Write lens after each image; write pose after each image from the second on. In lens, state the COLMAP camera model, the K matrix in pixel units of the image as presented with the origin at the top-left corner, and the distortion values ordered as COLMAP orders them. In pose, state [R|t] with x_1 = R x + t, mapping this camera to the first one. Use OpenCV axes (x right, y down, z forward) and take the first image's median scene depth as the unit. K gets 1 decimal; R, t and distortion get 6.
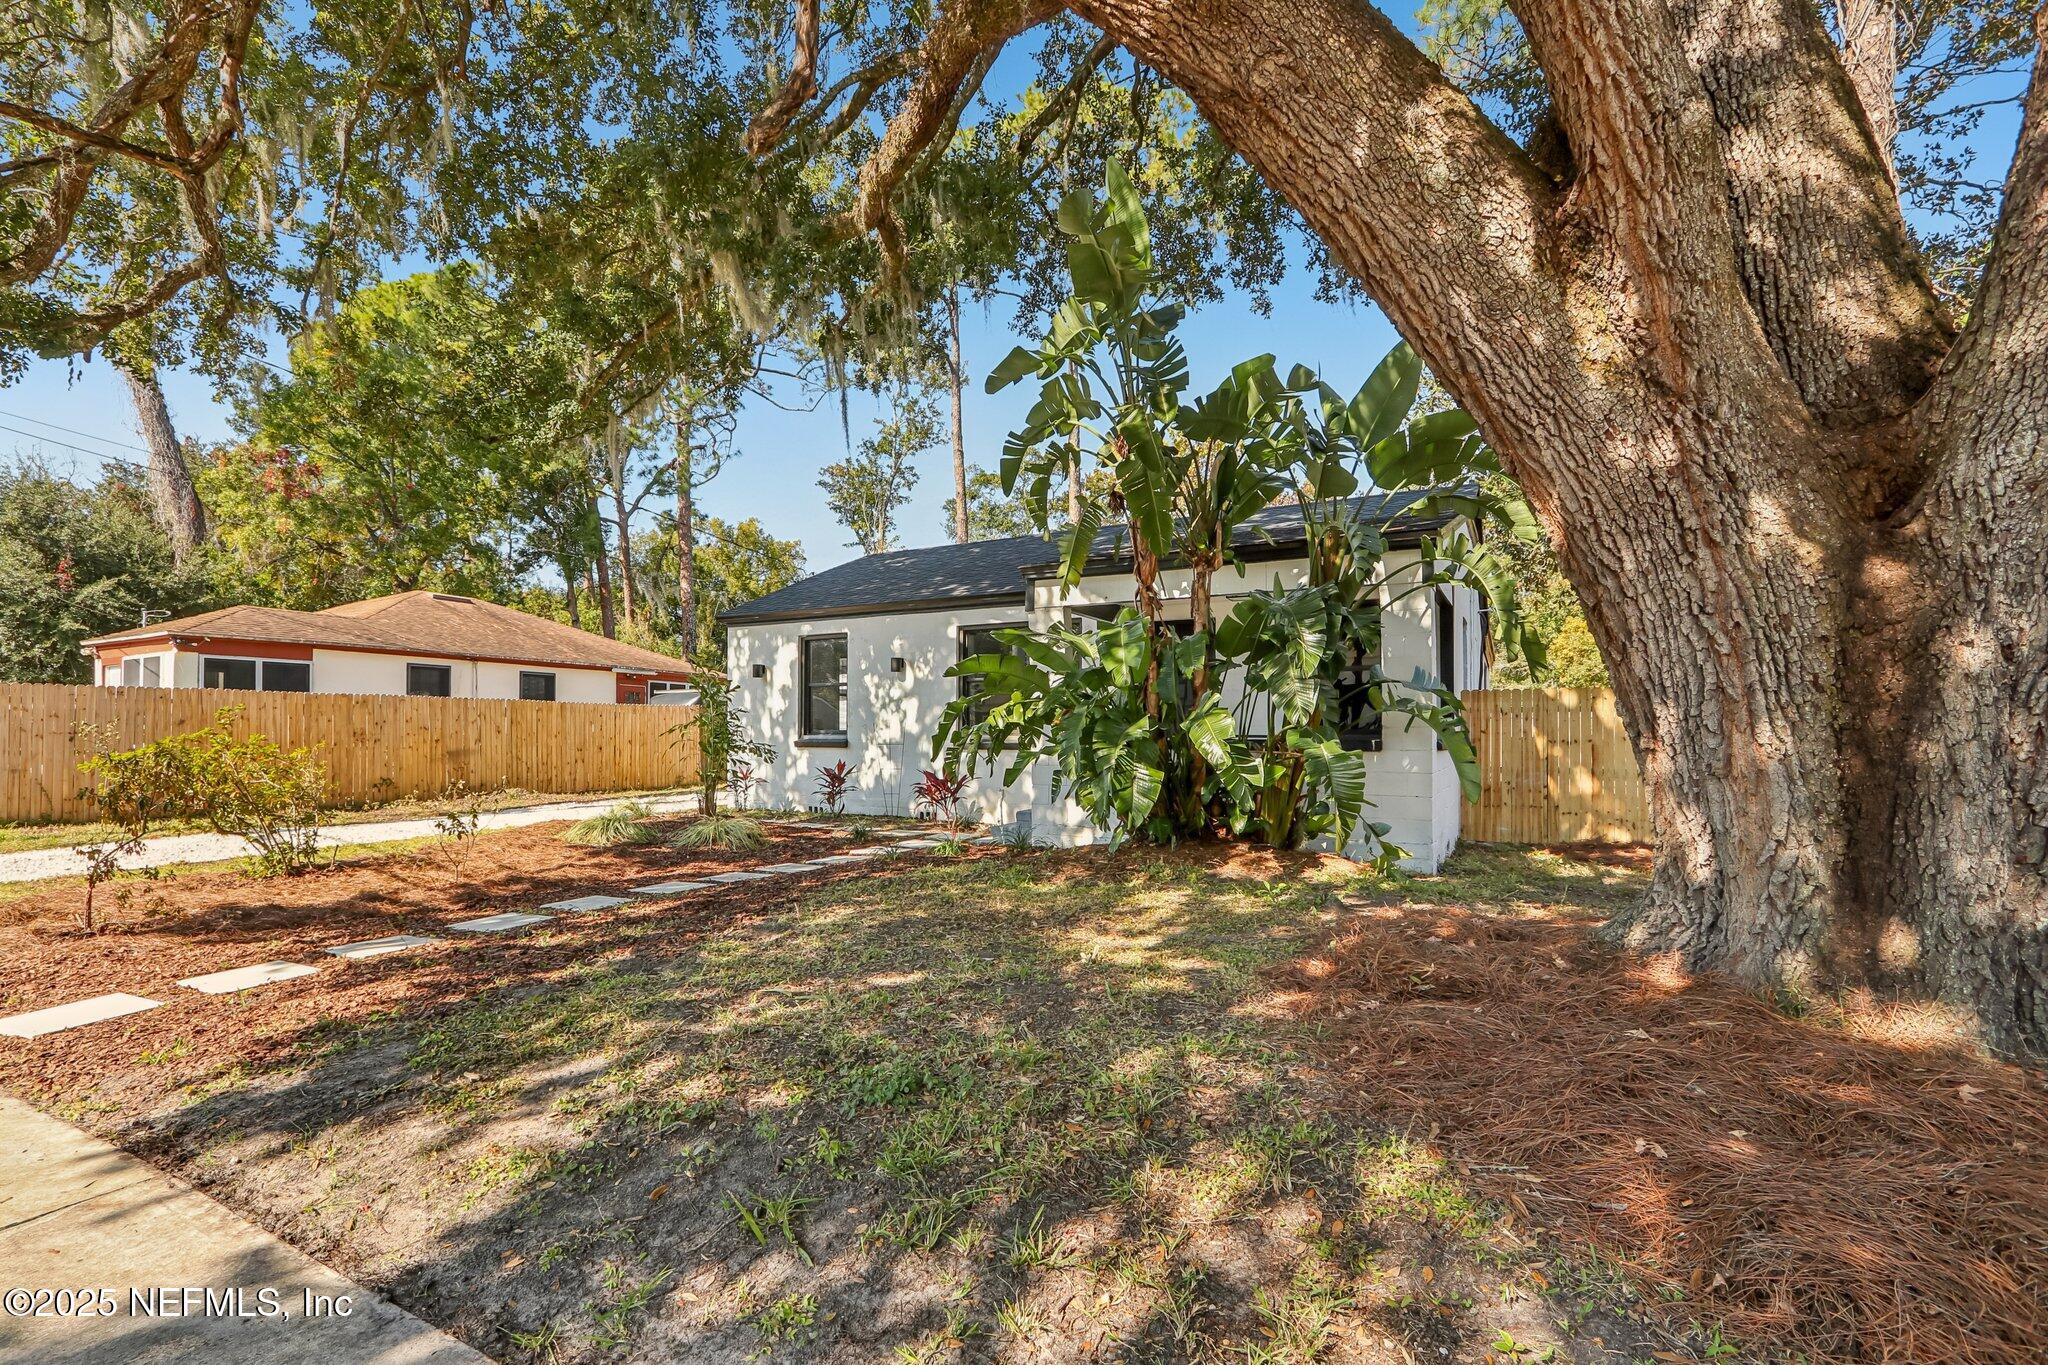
lens RADIAL K [[969.5, 0, 1020.5], [0, 969.5, 697.8], [0, 0, 1]] dist [-0.000641, -0.000236]
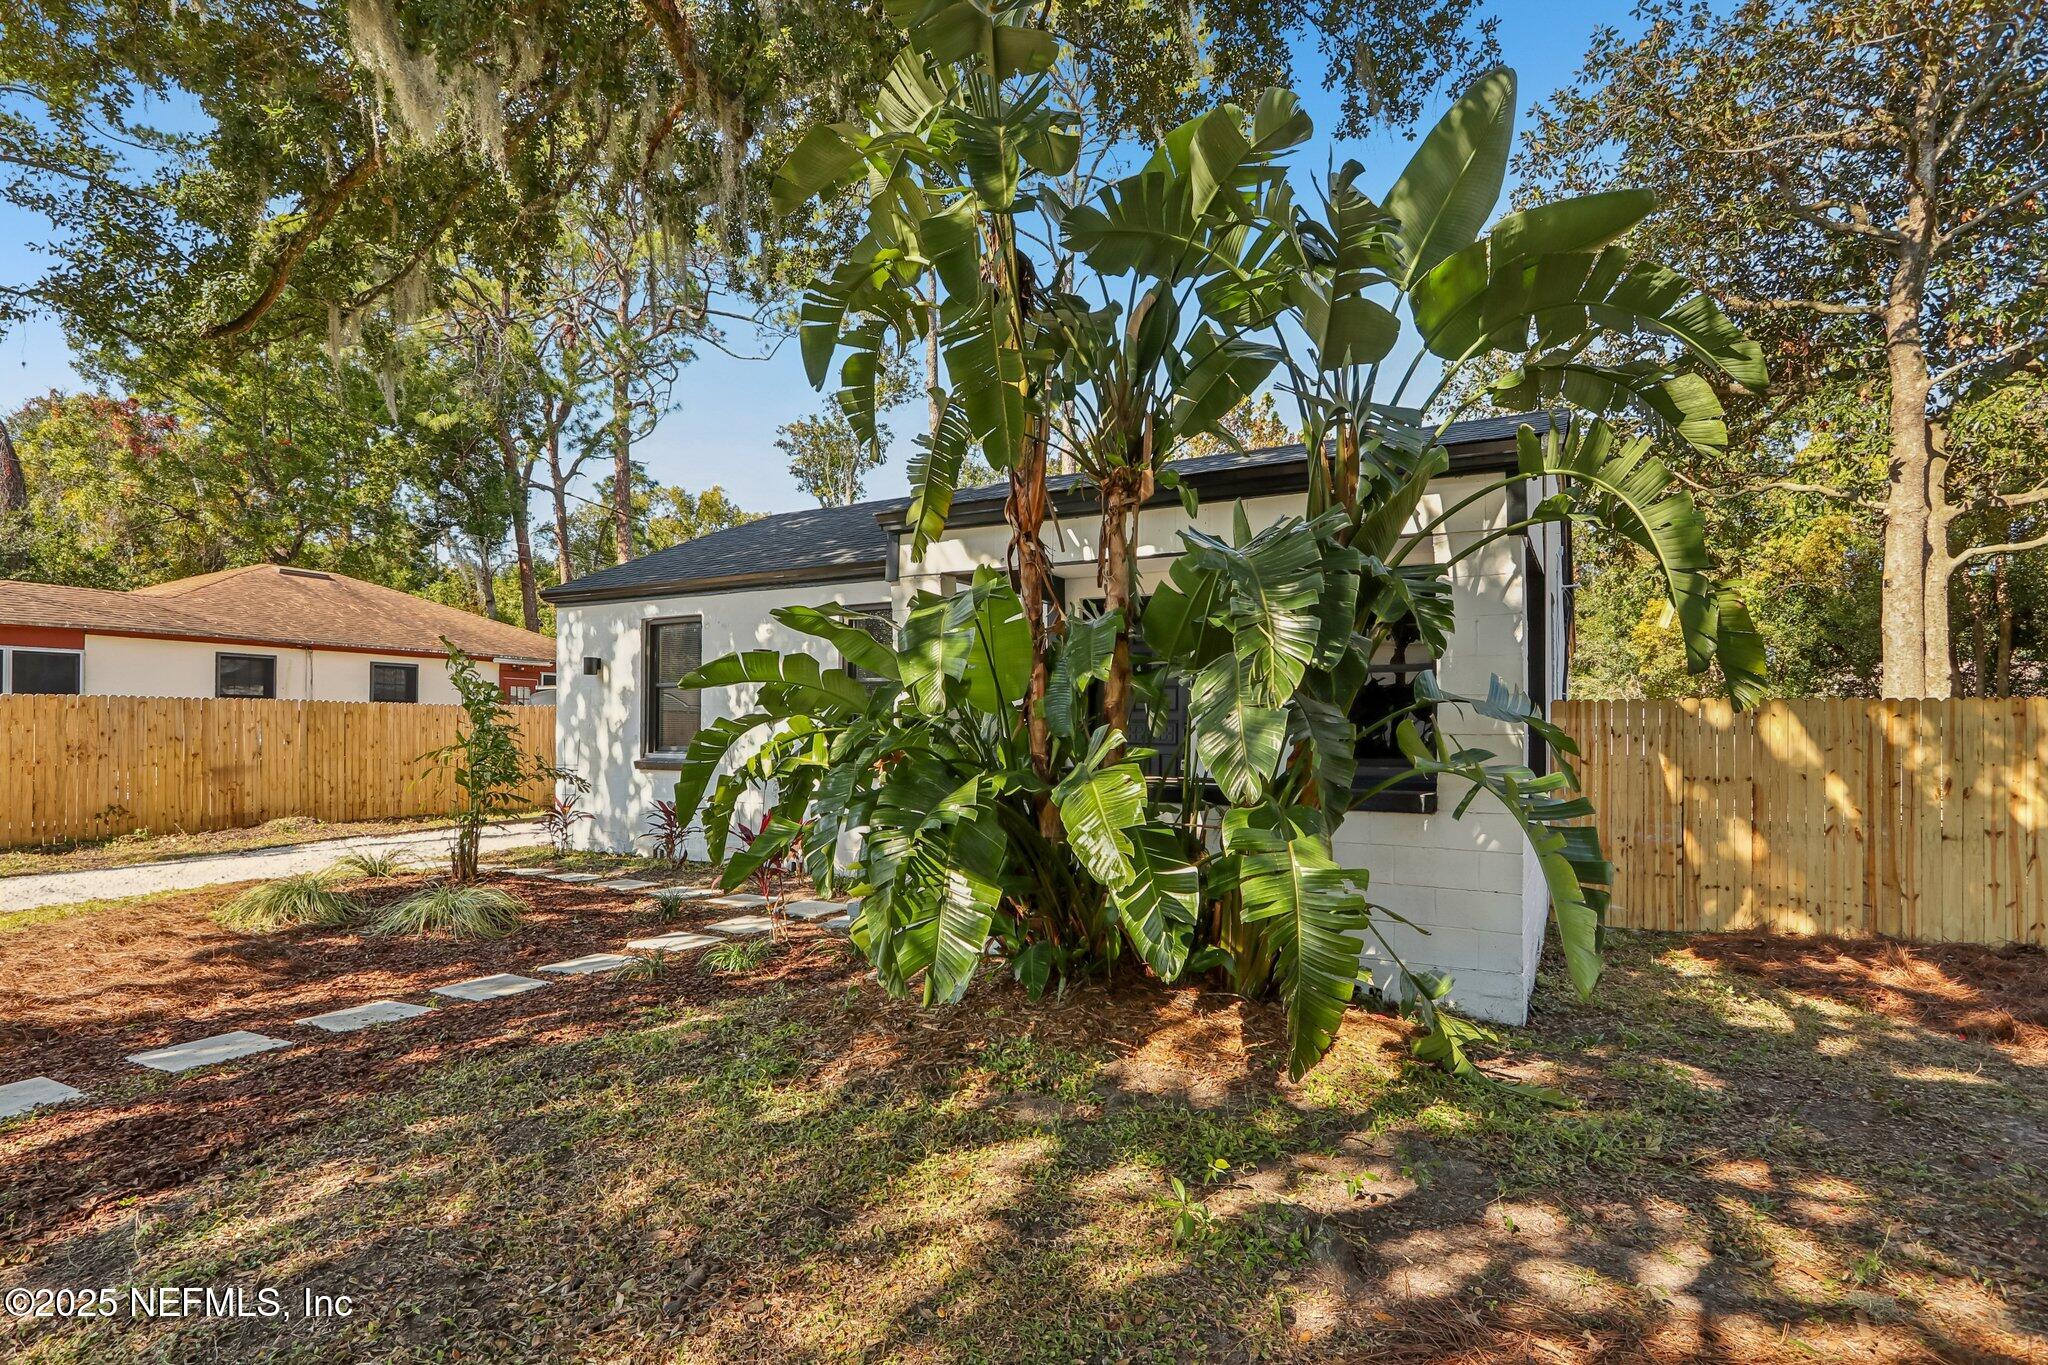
lens RADIAL K [[1053.2, 0, 1024.0], [0, 1053.2, 682.5], [0, 0, 1]] dist [0.000151, 0.000263]
pose [[0.999944, 0.002392, -0.010309, 0.074747], [-0.002441, 0.999986, -0.004726, -0.012903], [0.010298, 0.004751, 0.999936, 0.208065]]
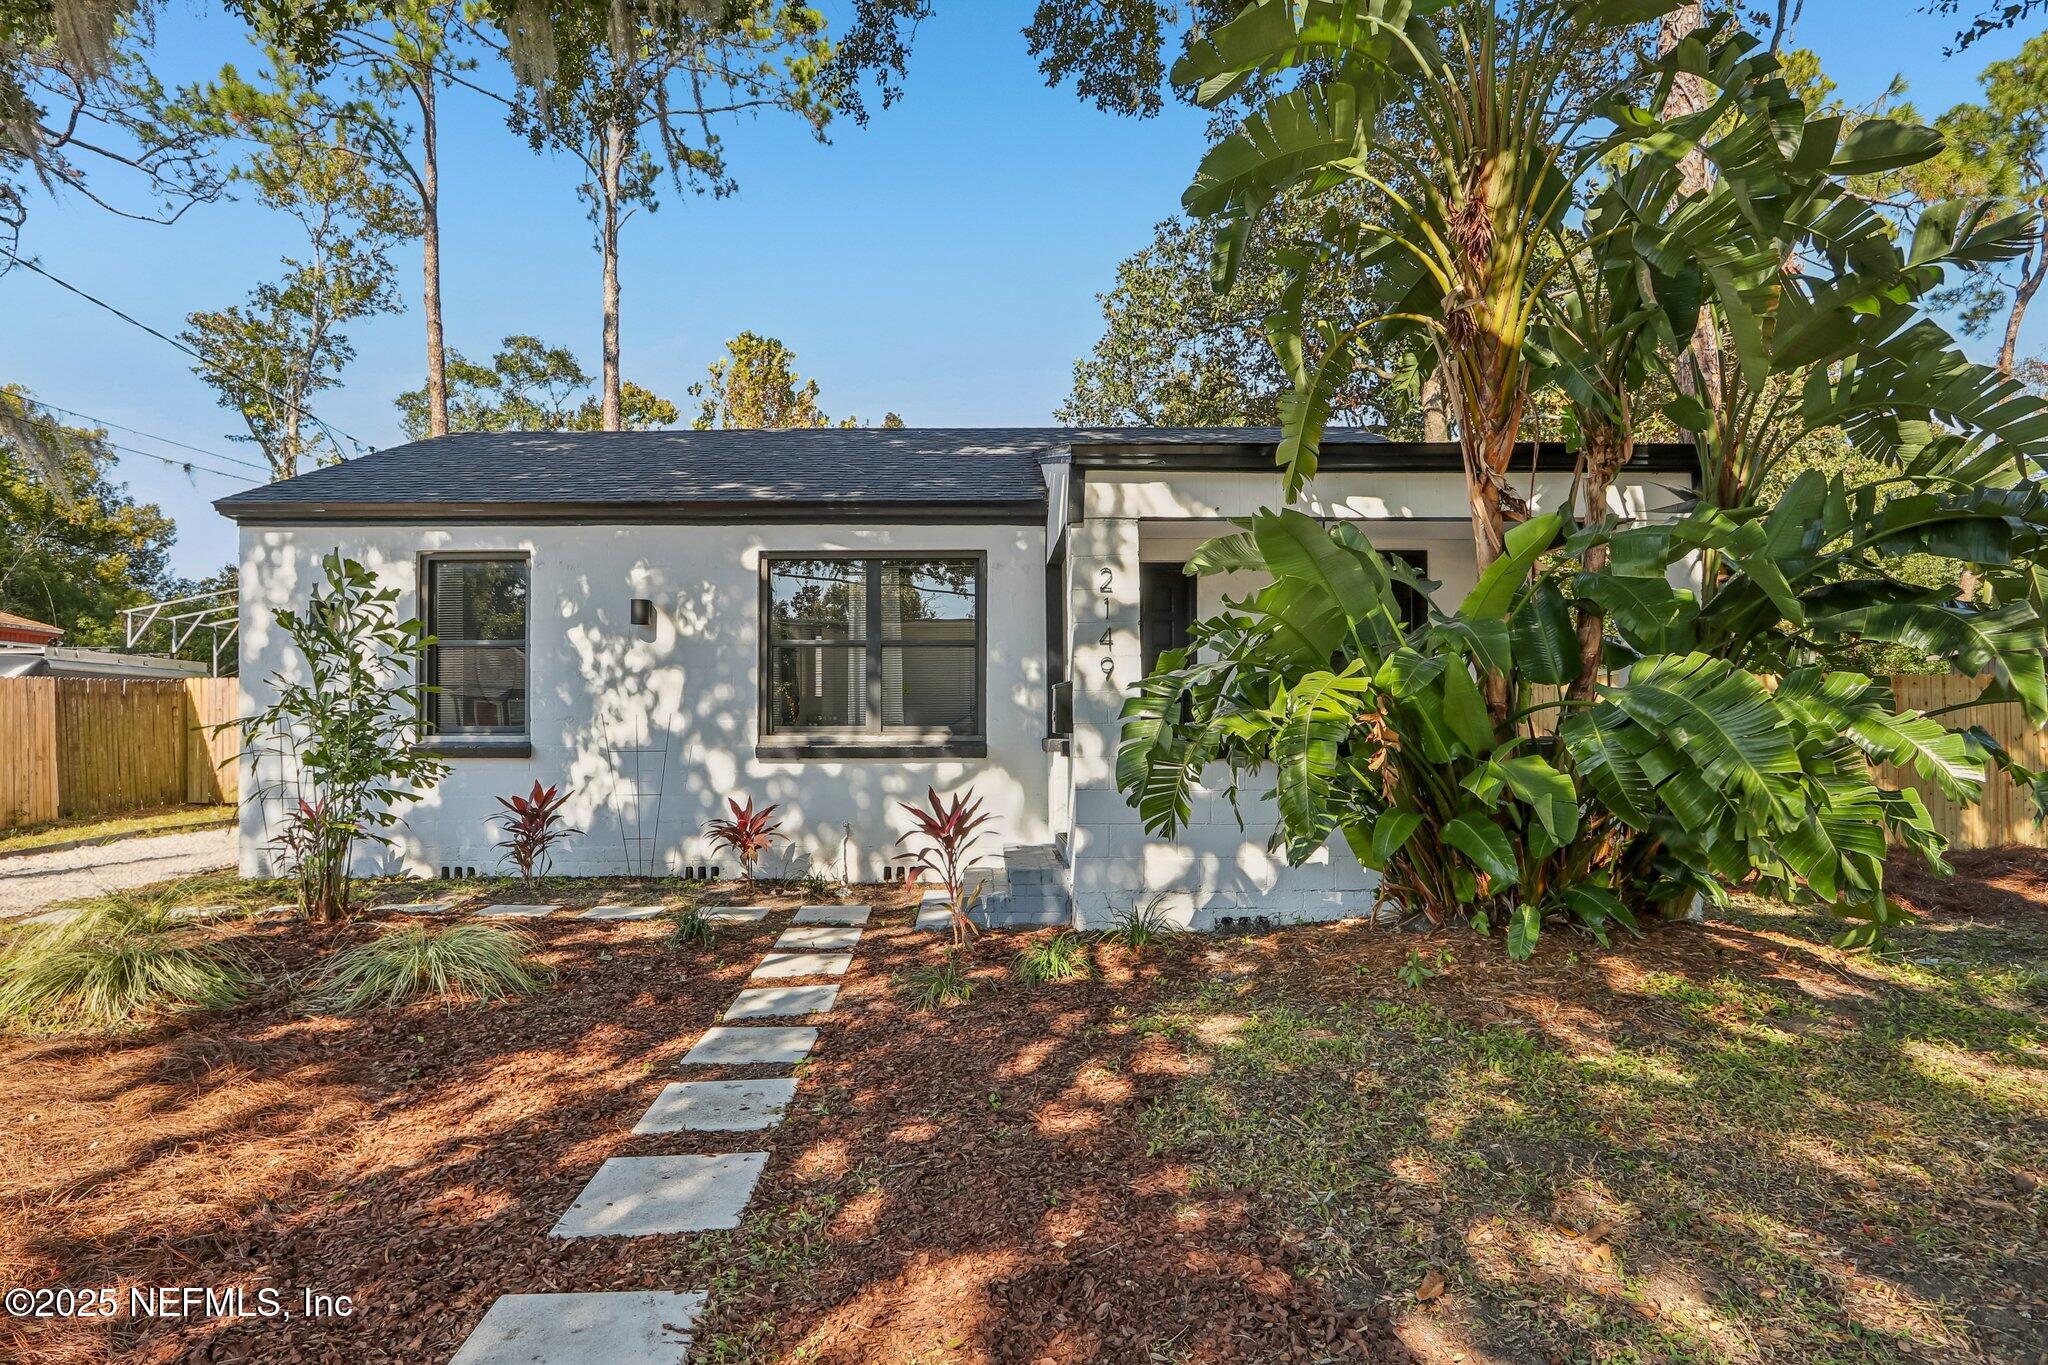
lens RADIAL K [[1074.4, 0, 1024.0], [0, 1074.4, 682.5], [0, 0, 1]] dist [-0.006397, -0.000843]
pose [[0.864634, 0.011440, 0.502272, -0.249778], [-0.012527, 0.999921, -0.001210, 0.005873], [-0.502246, -0.005245, 0.864709, 0.335740]]
